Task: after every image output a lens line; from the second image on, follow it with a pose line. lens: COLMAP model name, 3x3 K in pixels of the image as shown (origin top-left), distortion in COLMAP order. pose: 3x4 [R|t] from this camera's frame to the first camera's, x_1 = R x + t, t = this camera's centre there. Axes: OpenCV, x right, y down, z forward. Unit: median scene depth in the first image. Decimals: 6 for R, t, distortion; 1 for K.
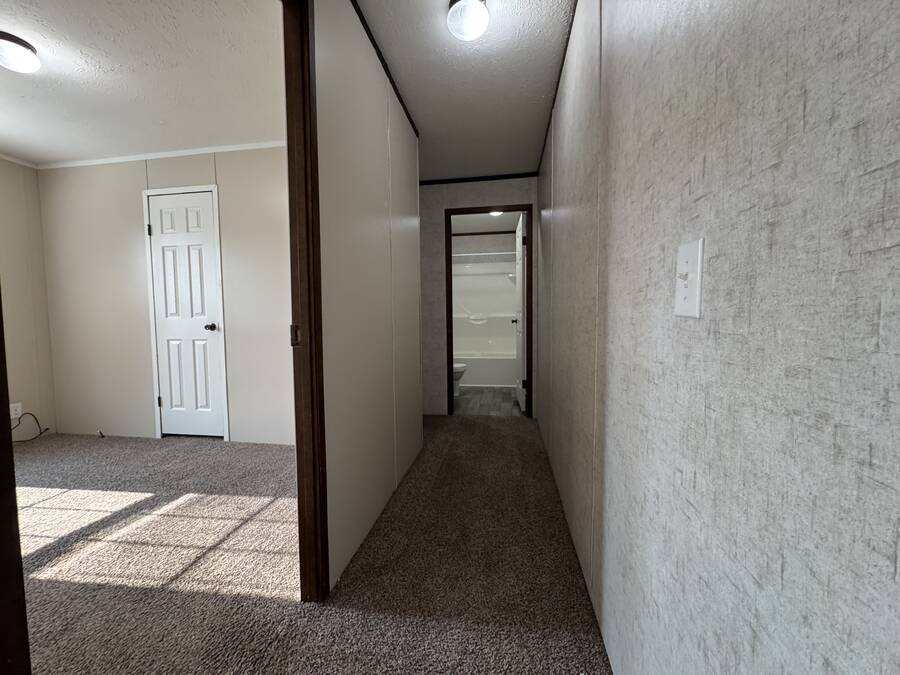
lens RADIAL K [[360.6, 0, 447.9], [0, 360.6, 336.4], [0, 0, 1]] dist [-0.001701, 0.000057]
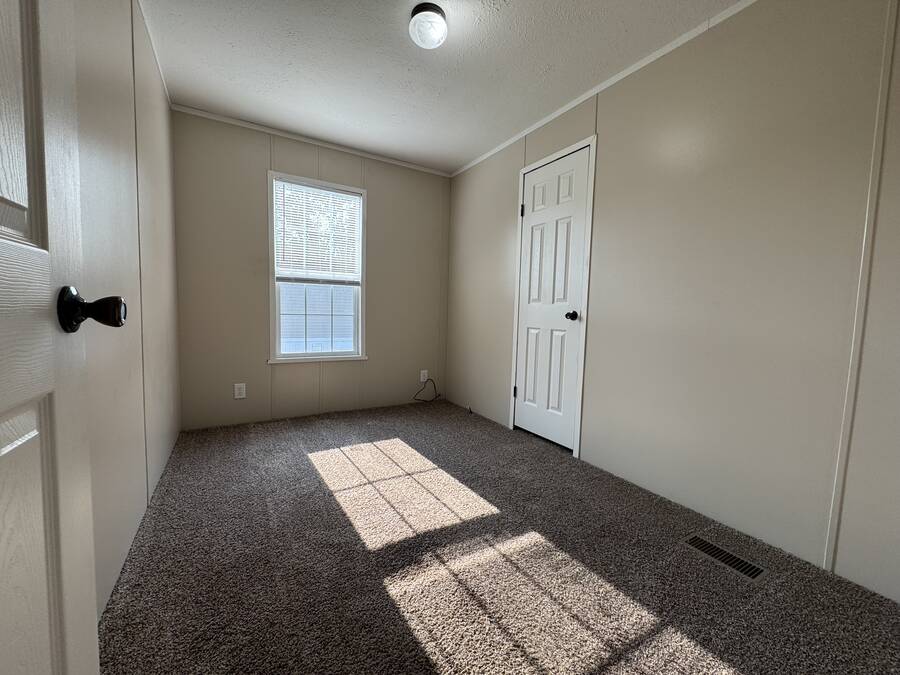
lens RADIAL K [[360.6, 0, 447.9], [0, 360.6, 336.4], [0, 0, 1]] dist [-0.001701, 0.000057]
pose [[0.642338, 0.085633, -0.761623, -0.214102], [-0.077912, 0.995886, 0.046263, 0.005032], [0.762451, 0.029623, 0.646367, 0.260284]]
